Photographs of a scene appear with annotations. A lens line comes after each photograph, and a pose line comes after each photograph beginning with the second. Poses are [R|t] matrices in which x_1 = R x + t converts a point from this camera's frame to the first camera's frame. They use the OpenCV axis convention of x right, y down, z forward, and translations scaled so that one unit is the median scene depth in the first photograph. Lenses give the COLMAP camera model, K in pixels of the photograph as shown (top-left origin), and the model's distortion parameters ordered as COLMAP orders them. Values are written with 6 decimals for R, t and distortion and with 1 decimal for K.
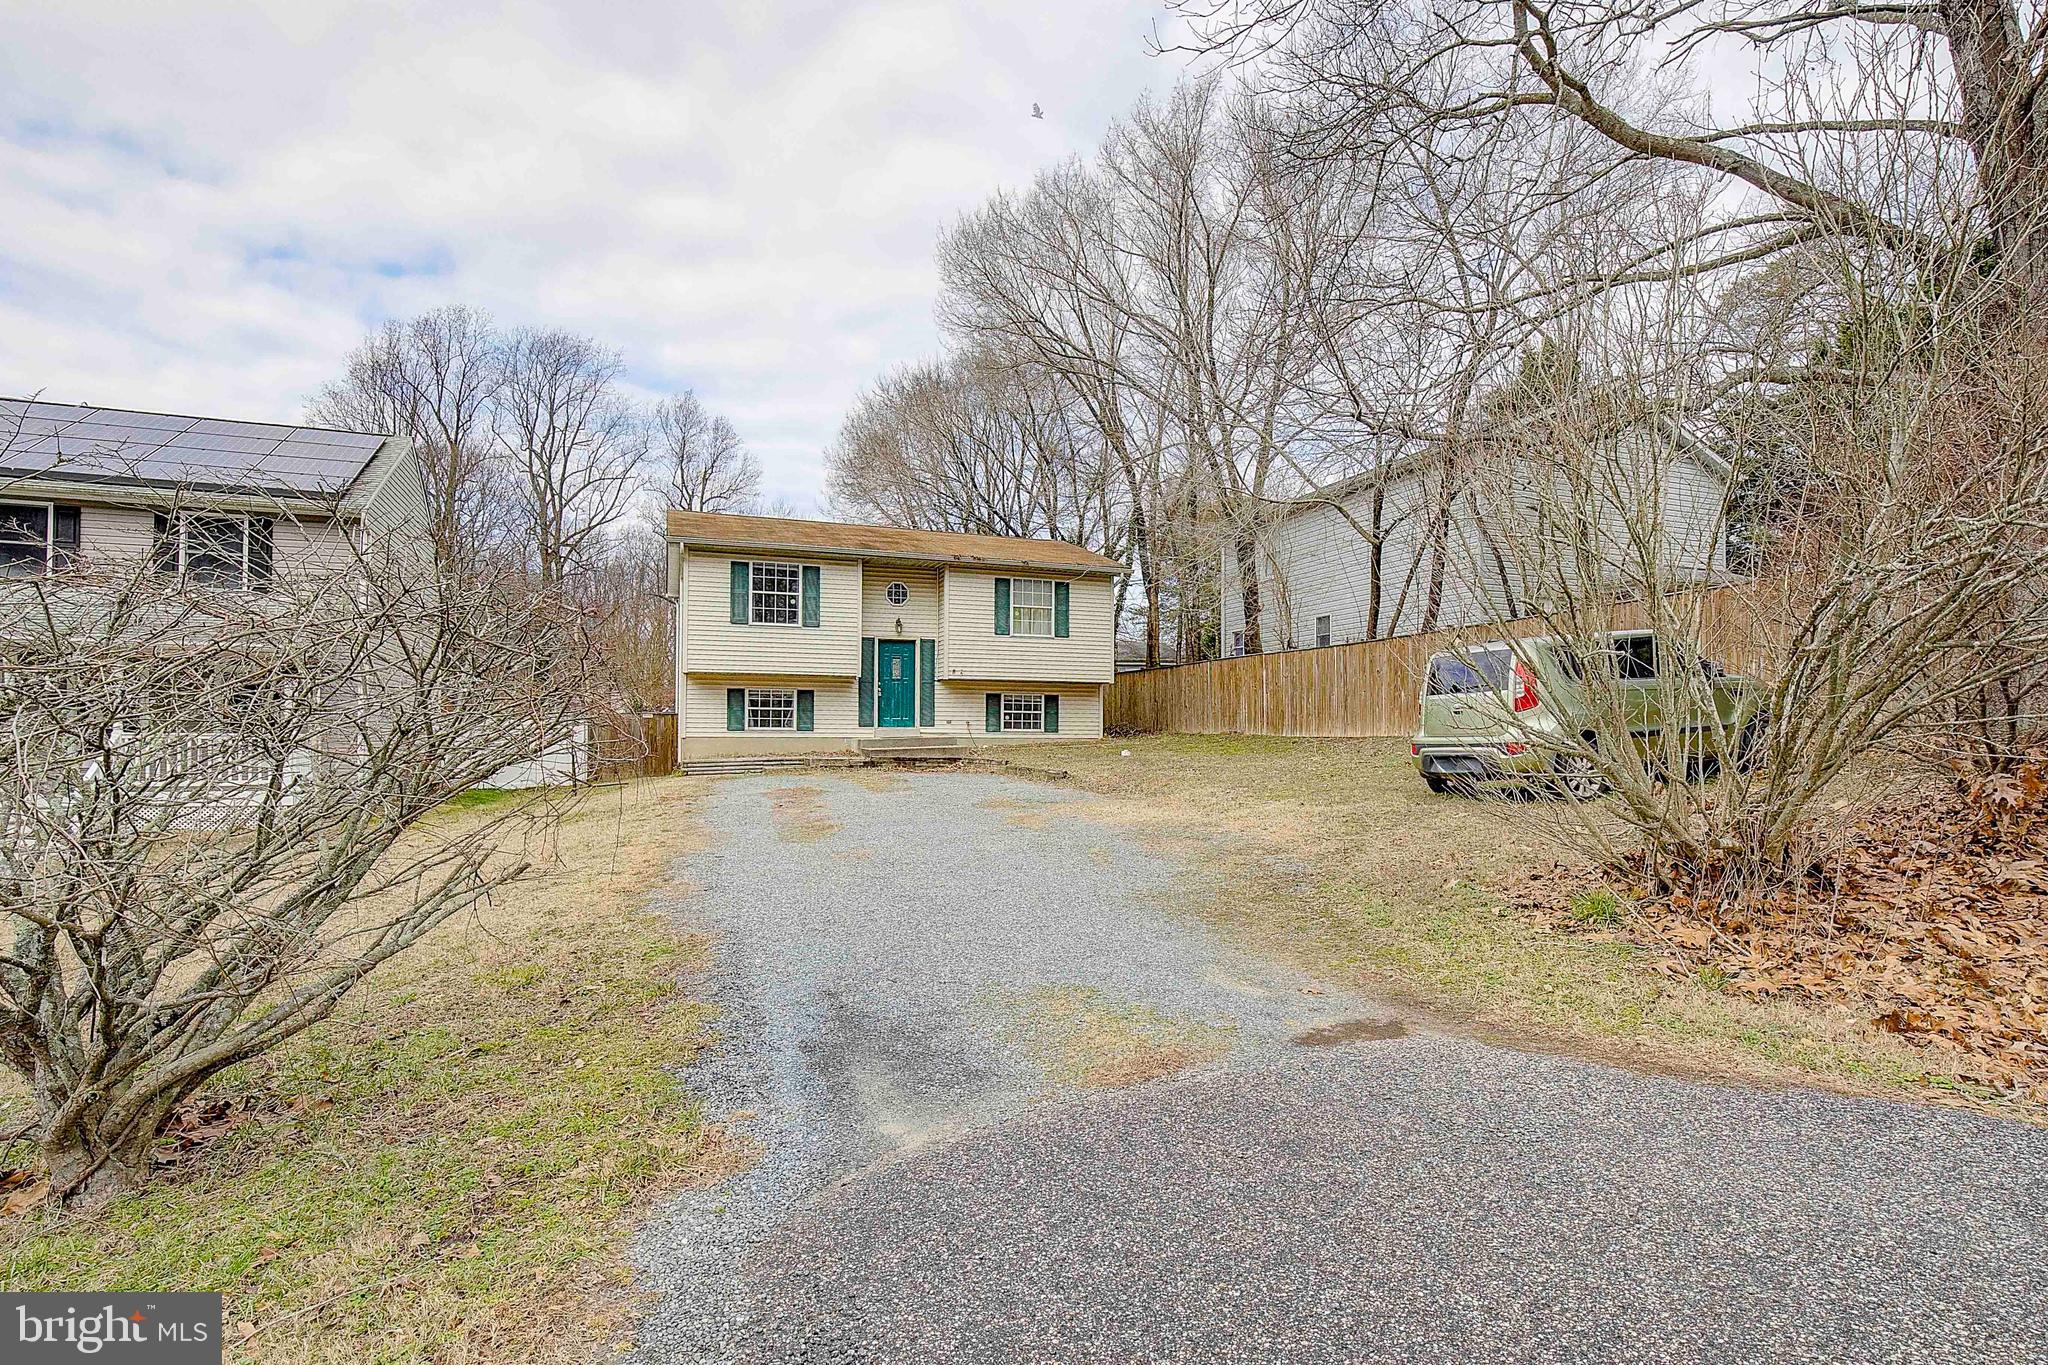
lens RADIAL K [[945.1, 0, 1026.4], [0, 945.1, 716.7], [0, 0, 1]] dist [0.000213, -0.000158]
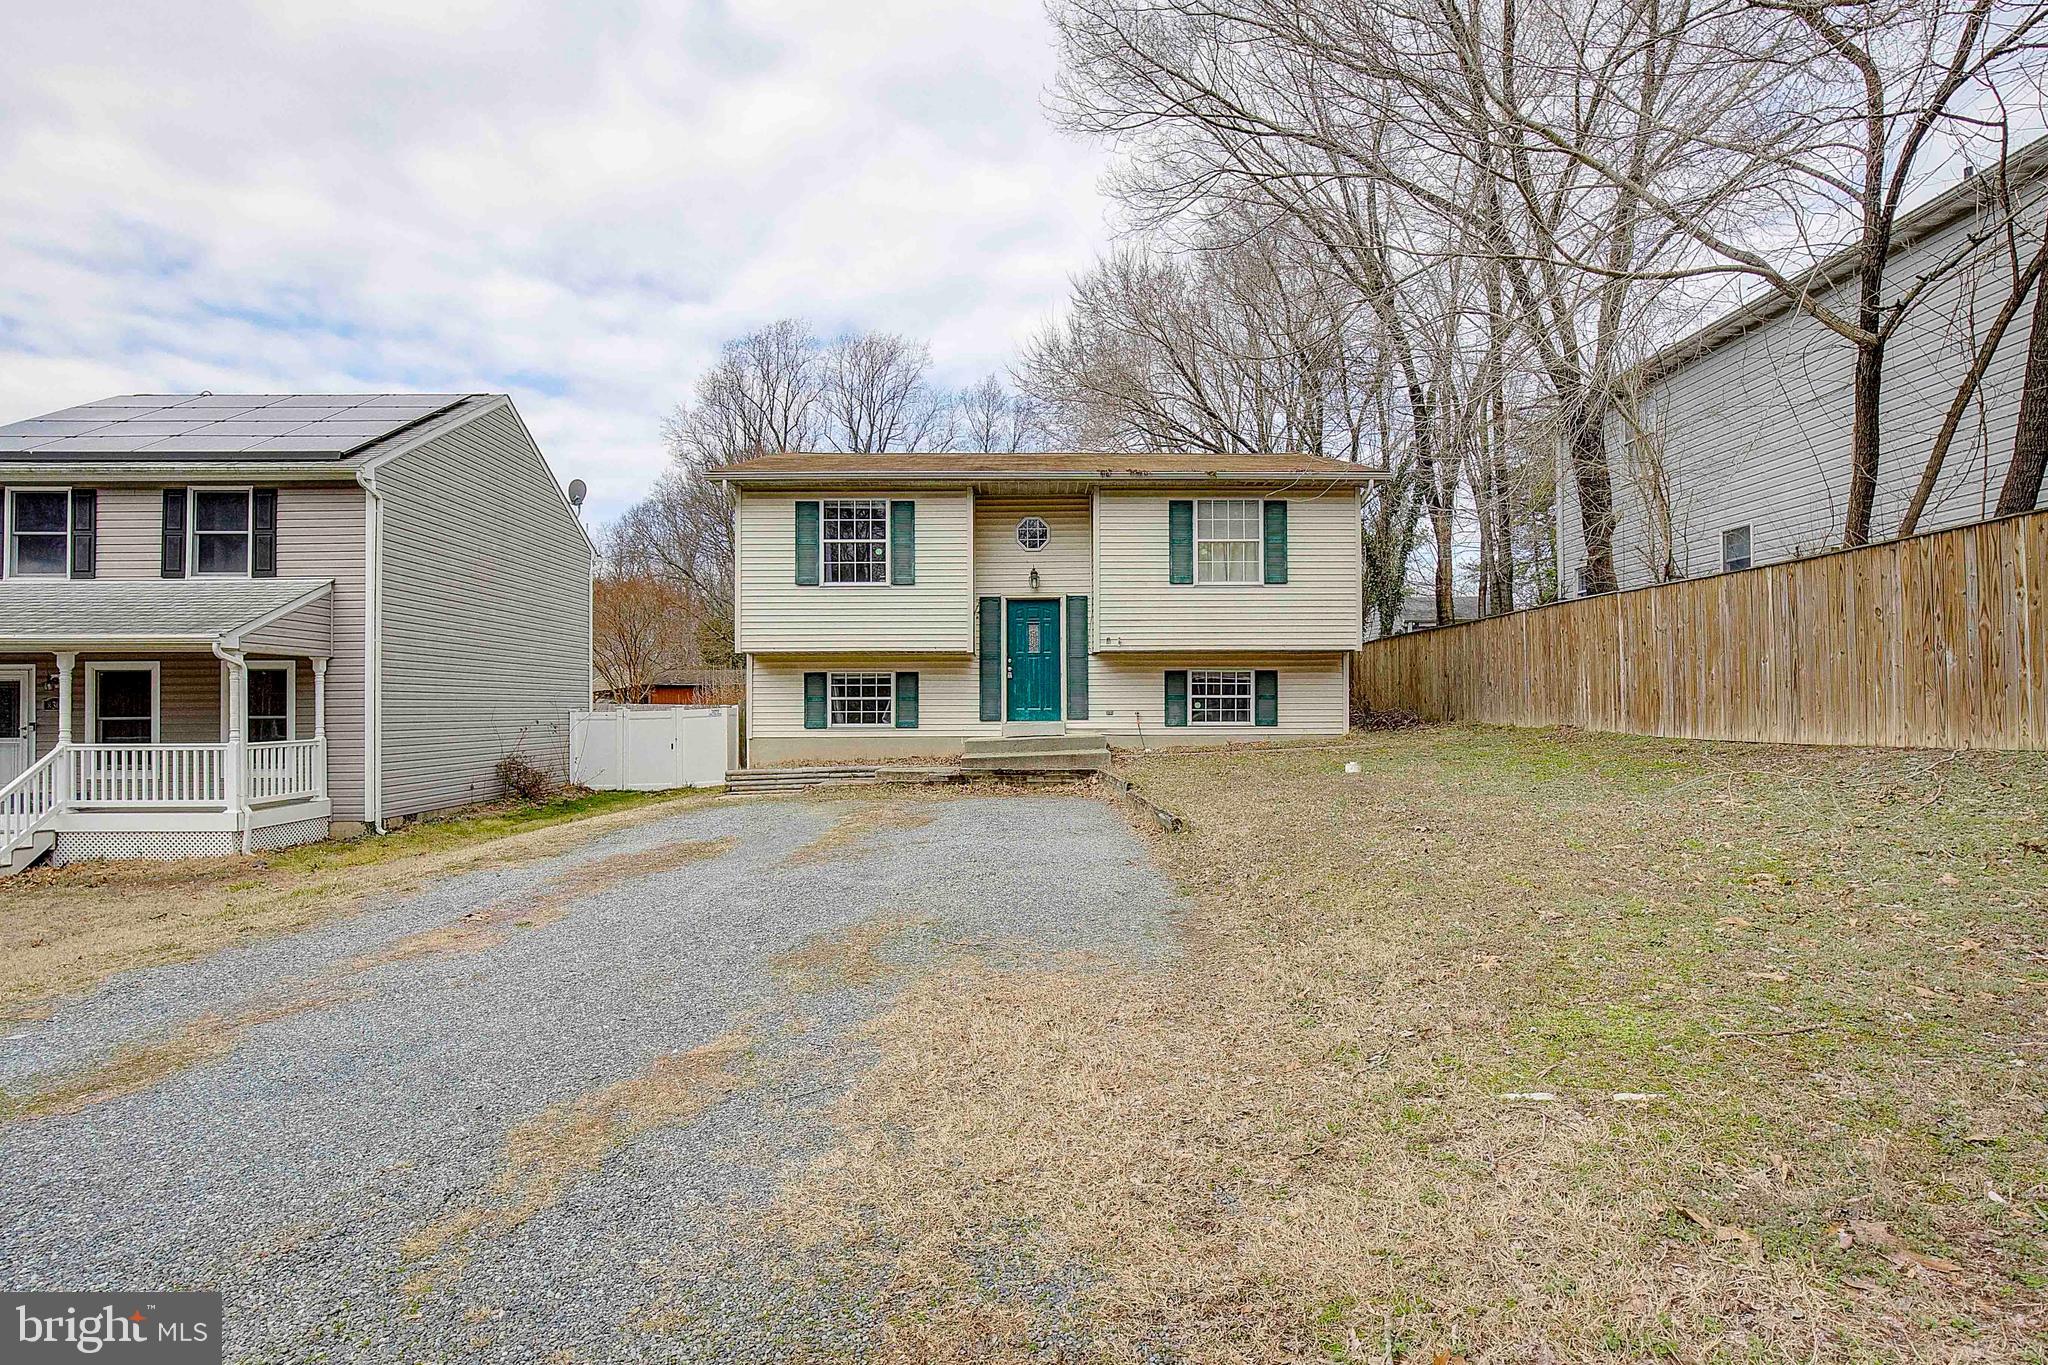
lens RADIAL K [[956.5, 0, 1027.8], [0, 956.5, 700.3], [0, 0, 1]] dist [-0.016908, -0.000102]
pose [[0.945026, -0.012382, -0.326760, 0.094974], [0.015057, 0.999871, 0.005657, -0.008927], [0.326648, -0.010266, 0.945090, 0.320503]]
